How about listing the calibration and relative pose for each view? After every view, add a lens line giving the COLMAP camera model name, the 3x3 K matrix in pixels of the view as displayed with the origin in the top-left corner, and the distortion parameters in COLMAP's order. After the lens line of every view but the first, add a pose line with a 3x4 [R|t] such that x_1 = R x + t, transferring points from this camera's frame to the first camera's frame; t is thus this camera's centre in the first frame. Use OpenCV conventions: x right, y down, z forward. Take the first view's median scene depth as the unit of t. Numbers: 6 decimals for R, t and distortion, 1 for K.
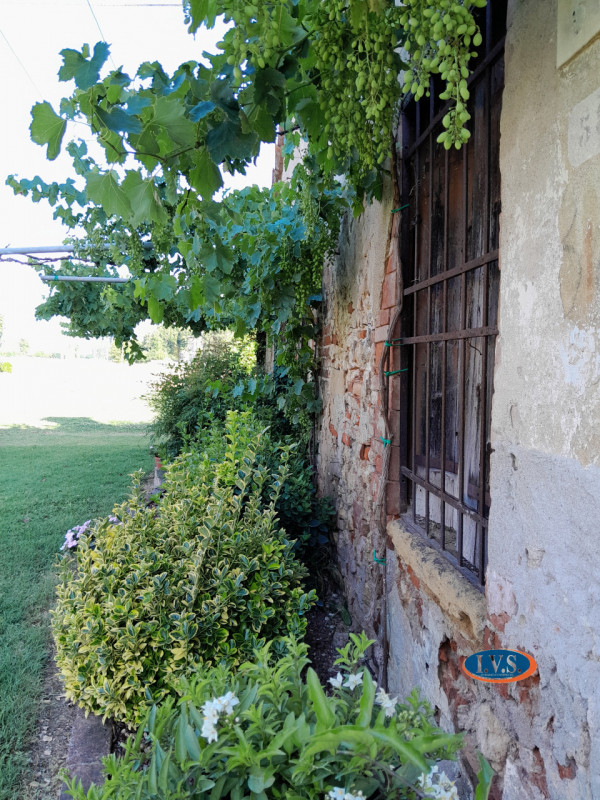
lens RADIAL K [[624.1, 0, 304.0], [0, 624.1, 398.0], [0, 0, 1]] dist [0.057901, -0.152077]
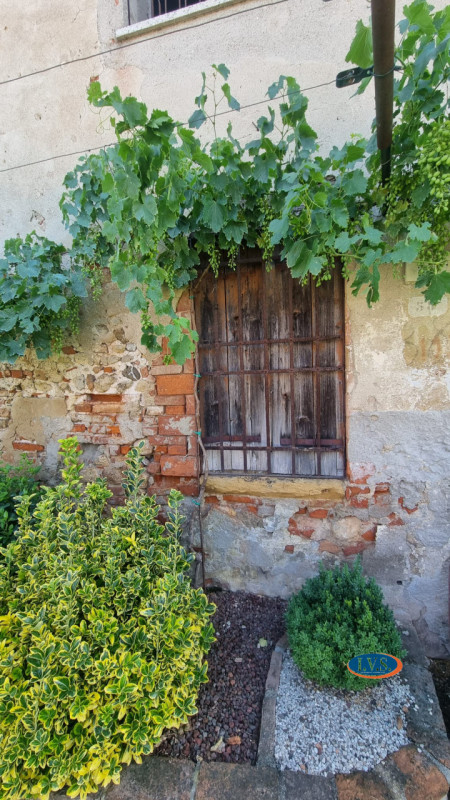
lens RADIAL K [[326.4, 0, 220.9], [0, 326.4, 409.2], [0, 0, 1]] dist [-0.002765, 0.000612]
pose [[0.351903, -0.103176, 0.930333, -1.382250], [0.088140, 0.993143, 0.076802, -0.117220], [-0.931877, 0.054972, 0.358584, 1.271355]]
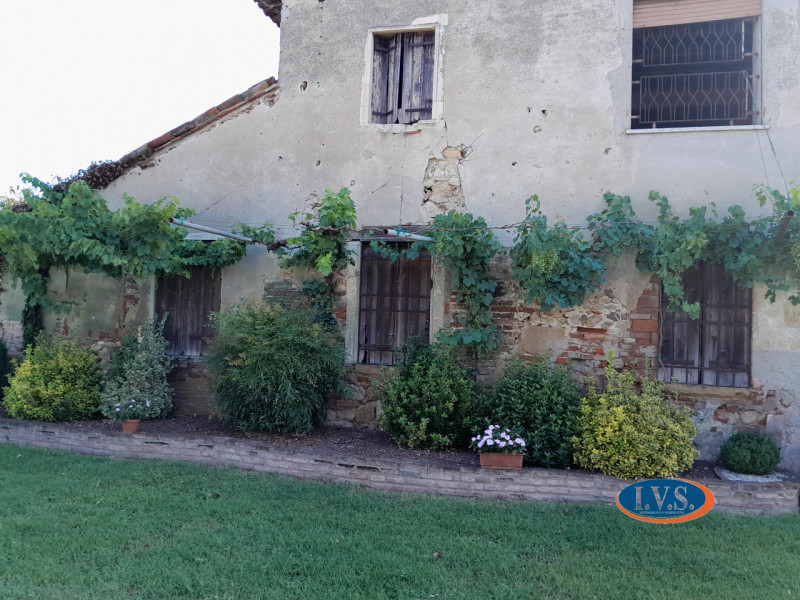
lens RADIAL K [[624.1, 0, 402.2], [0, 624.1, 296.3], [0, 0, 1]] dist [0.057901, -0.152077]
pose [[0.393469, 0.025814, 0.918975, -6.075018], [0.013415, 0.999338, -0.033815, -0.243816], [-0.919240, 0.025633, 0.392863, 1.942091]]
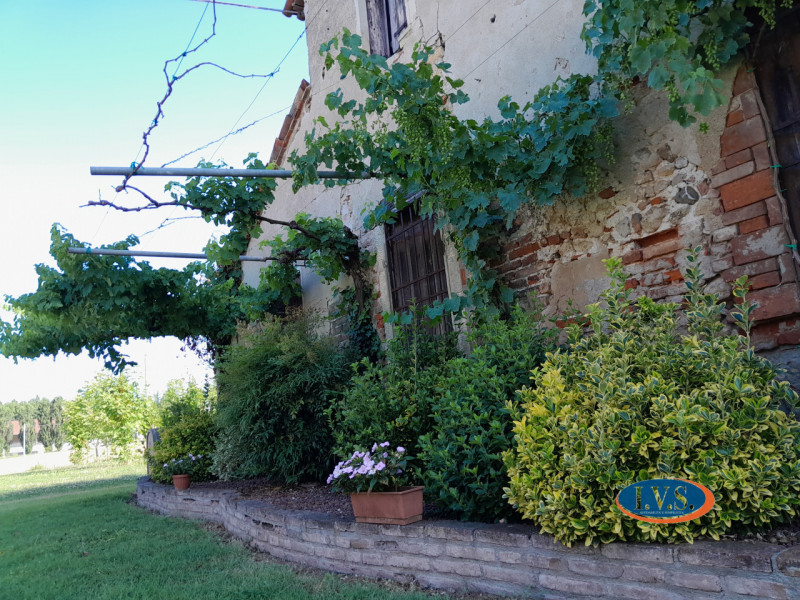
lens RADIAL K [[632.3, 0, 400.0], [0, 632.3, 300.0], [0, 0, 1]] dist [0.004147, -0.059389]
pose [[0.902555, -0.039791, 0.428731, -2.148042], [0.142873, 0.966983, -0.211025, 0.641491], [-0.406179, 0.251716, 0.878441, 0.594615]]
